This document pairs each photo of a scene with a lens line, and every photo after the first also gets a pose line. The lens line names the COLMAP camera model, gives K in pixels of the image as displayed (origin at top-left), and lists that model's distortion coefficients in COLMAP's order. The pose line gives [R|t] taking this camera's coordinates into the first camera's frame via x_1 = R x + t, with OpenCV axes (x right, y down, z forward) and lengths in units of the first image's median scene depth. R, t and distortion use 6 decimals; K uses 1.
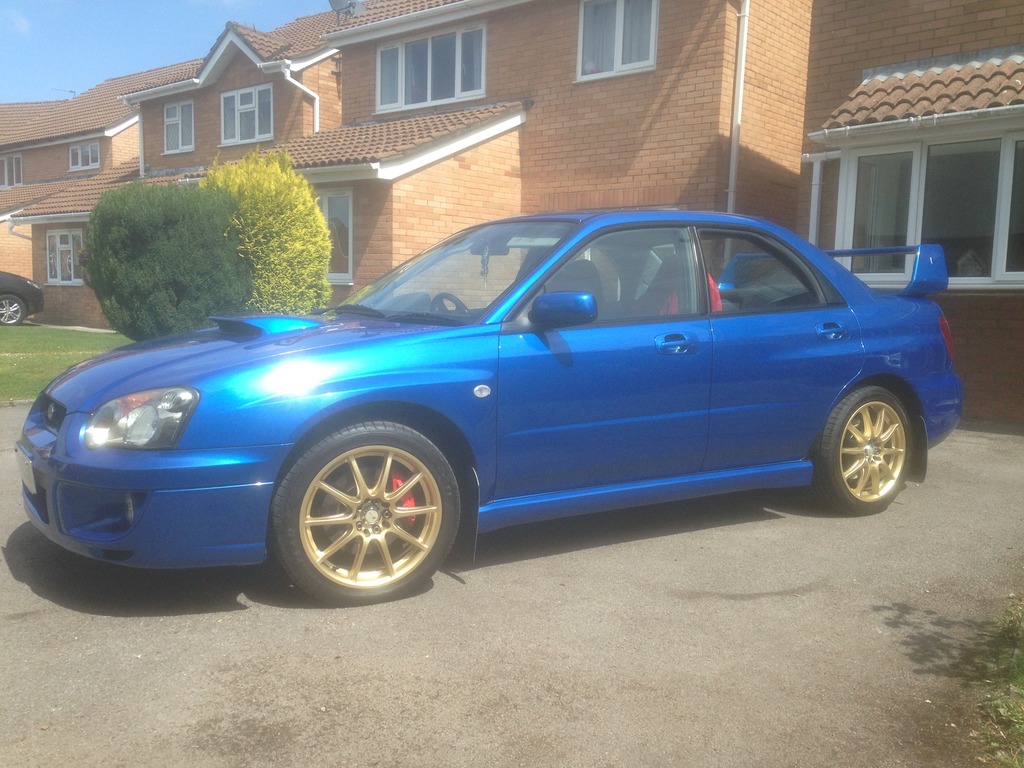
lens RADIAL K [[913.6, 0, 520.4], [0, 913.6, 385.4], [0, 0, 1]] dist [0.163965, -0.229987]
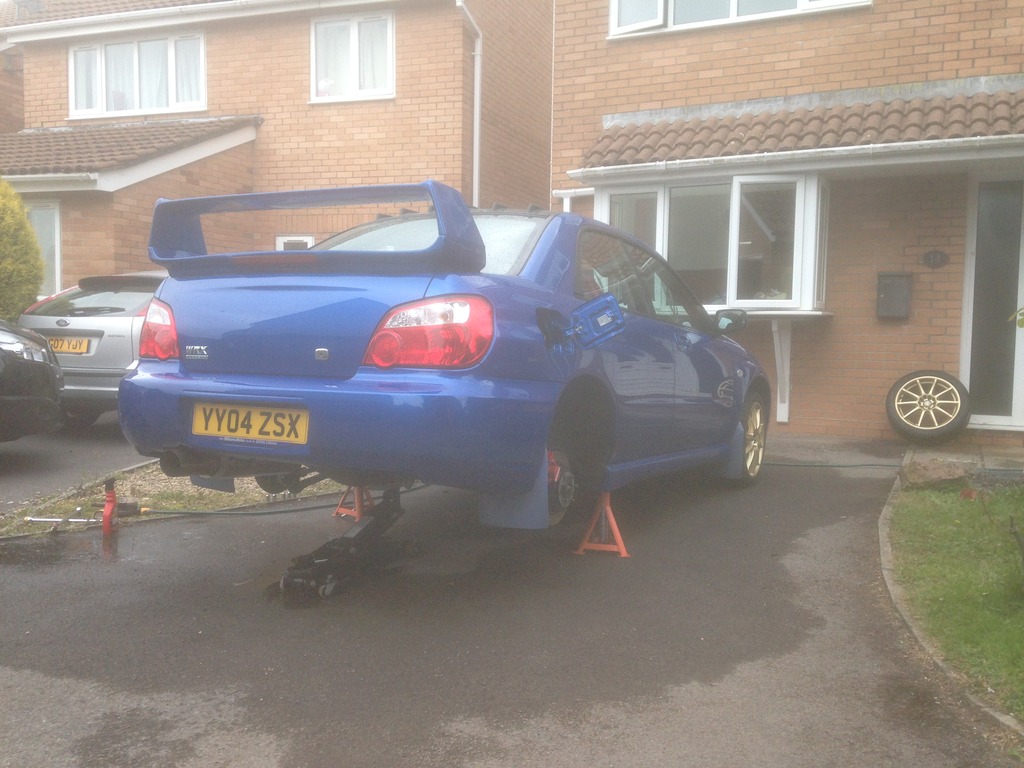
lens RADIAL K [[913.6, 0, 523.2], [0, 913.6, 386.9], [0, 0, 1]] dist [0.163965, -0.229987]
pose [[0.943290, -0.026406, 0.330919, -0.098768], [0.035912, 0.999098, -0.022645, -0.000338], [-0.330023, 0.033244, 0.943387, 0.030172]]
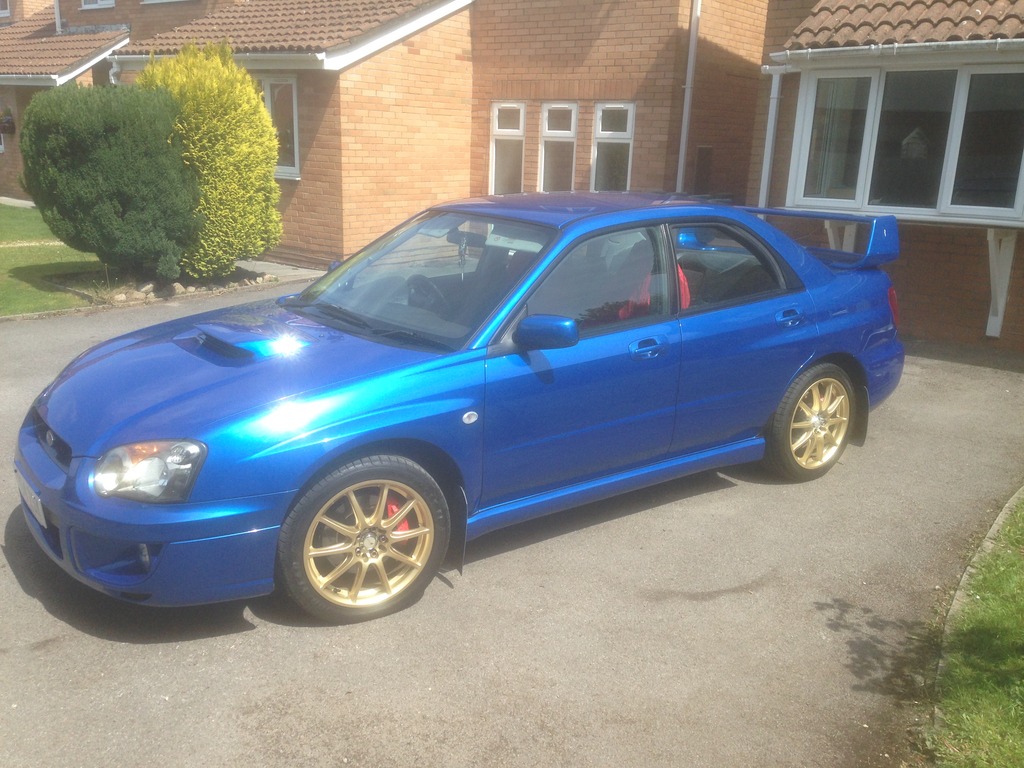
lens RADIAL K [[913.6, 0, 521.7], [0, 913.6, 382.8], [0, 0, 1]] dist [0.163965, -0.229987]
pose [[0.997758, -0.000140, 0.066923, -0.021842], [-0.010538, 0.987194, 0.159177, -0.083218], [-0.066088, -0.159525, 0.984979, -0.015651]]
